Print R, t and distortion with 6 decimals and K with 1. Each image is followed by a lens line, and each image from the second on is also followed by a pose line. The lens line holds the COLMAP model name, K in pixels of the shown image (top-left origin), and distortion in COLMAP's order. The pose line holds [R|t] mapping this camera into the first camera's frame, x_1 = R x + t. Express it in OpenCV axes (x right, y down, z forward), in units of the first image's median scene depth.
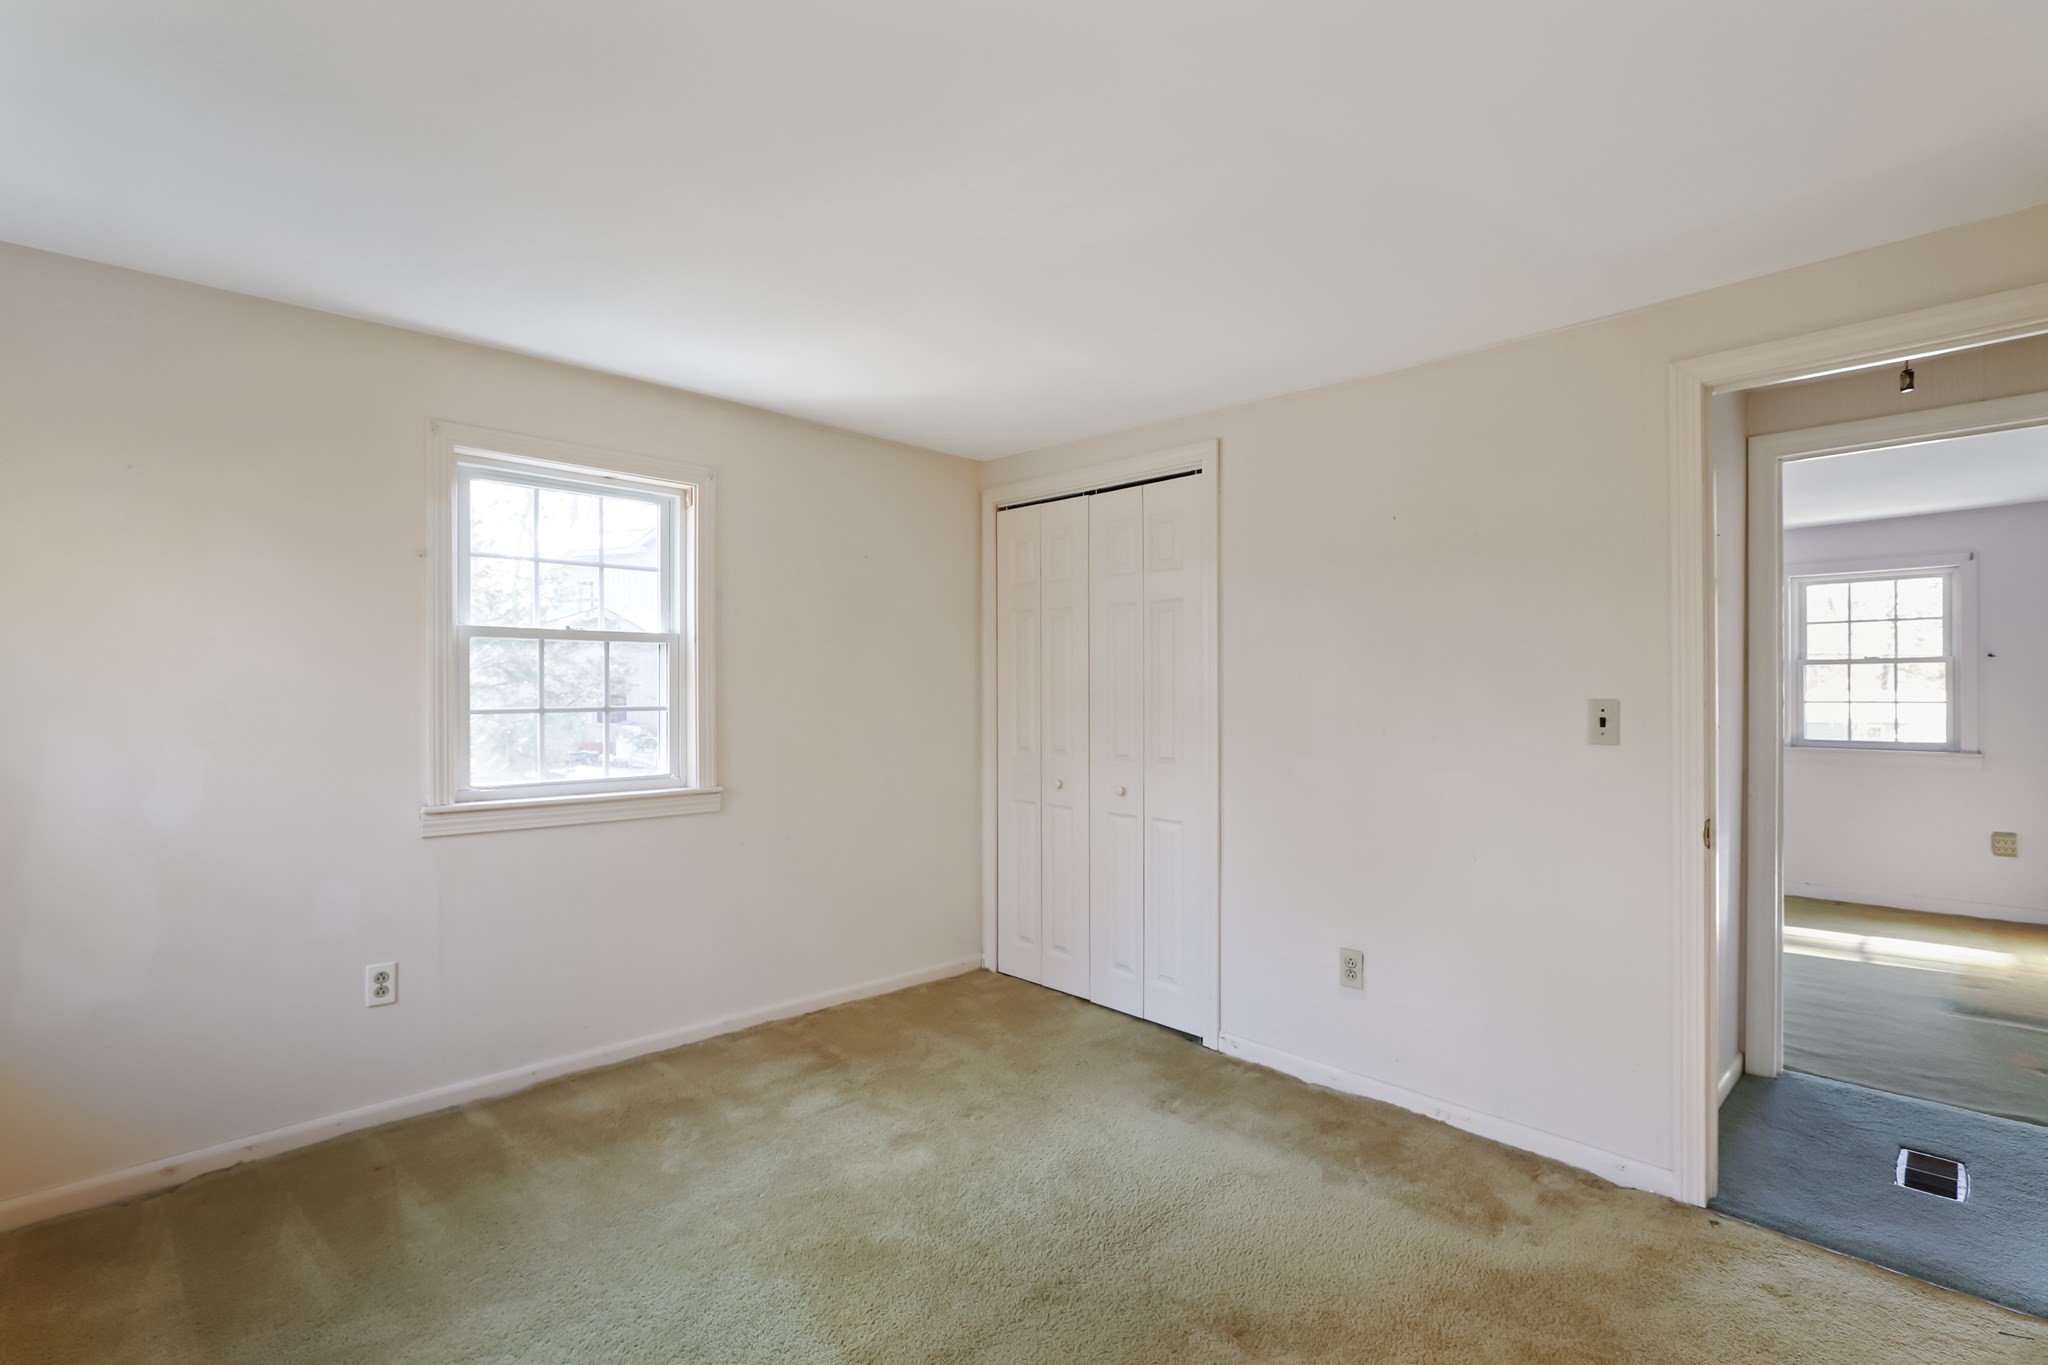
lens RADIAL K [[939.3, 0, 1024.0], [0, 939.3, 682.5], [0, 0, 1]] dist [-0.022037, 0.009708]
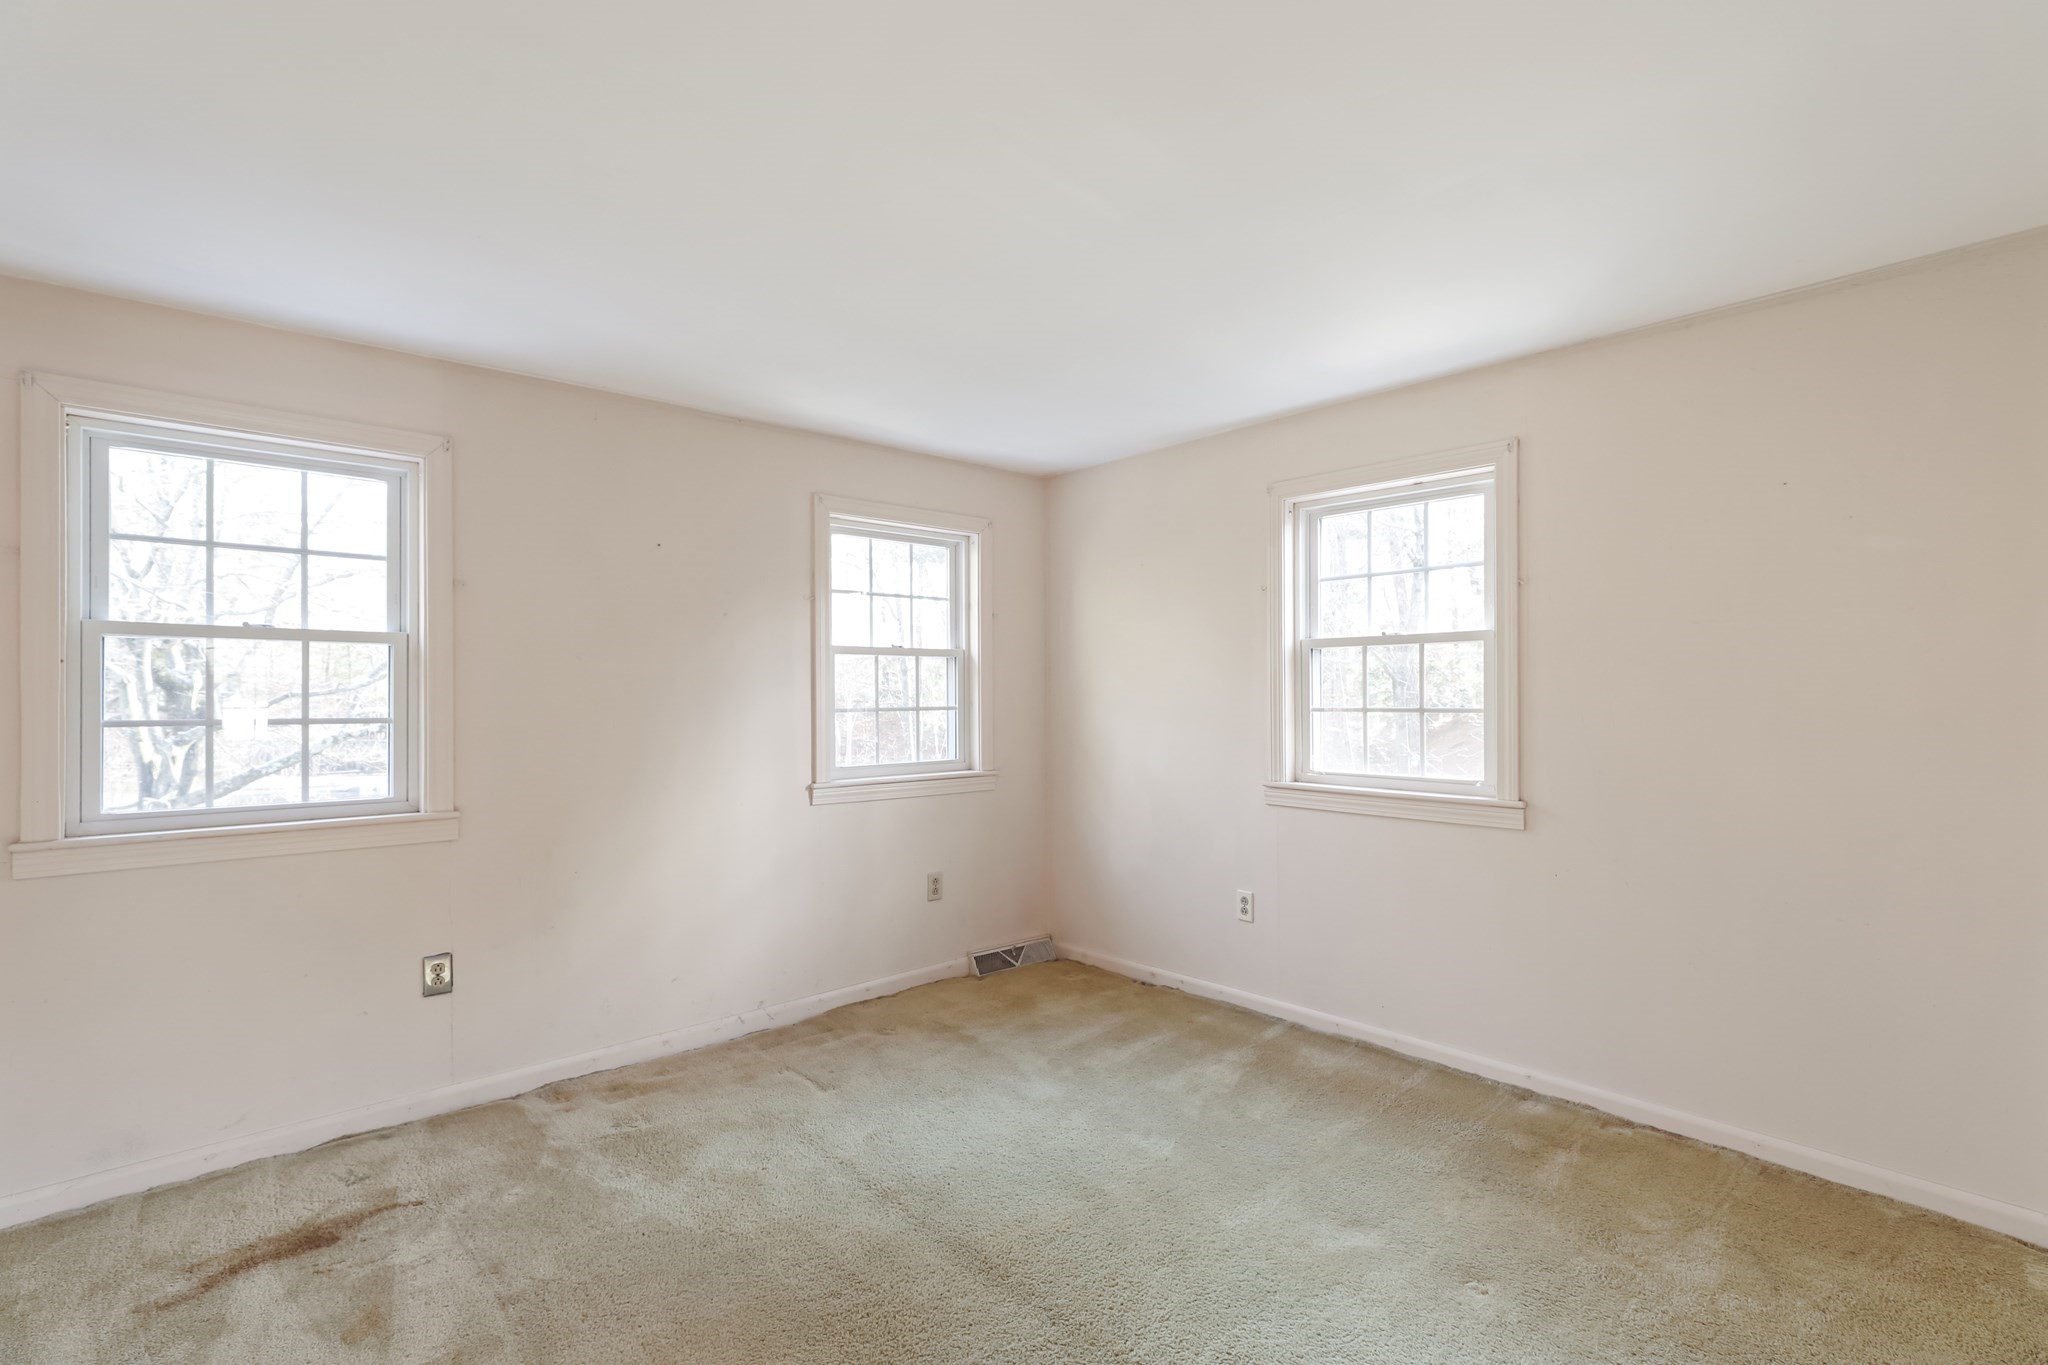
lens RADIAL K [[939.3, 0, 1024.0], [0, 939.3, 682.5], [0, 0, 1]] dist [-0.022037, 0.009708]
pose [[-0.025816, -0.017315, -0.999517, 0.682575], [0.005196, 0.999834, -0.017455, 0.016277], [0.999653, -0.005645, -0.025722, 0.684968]]
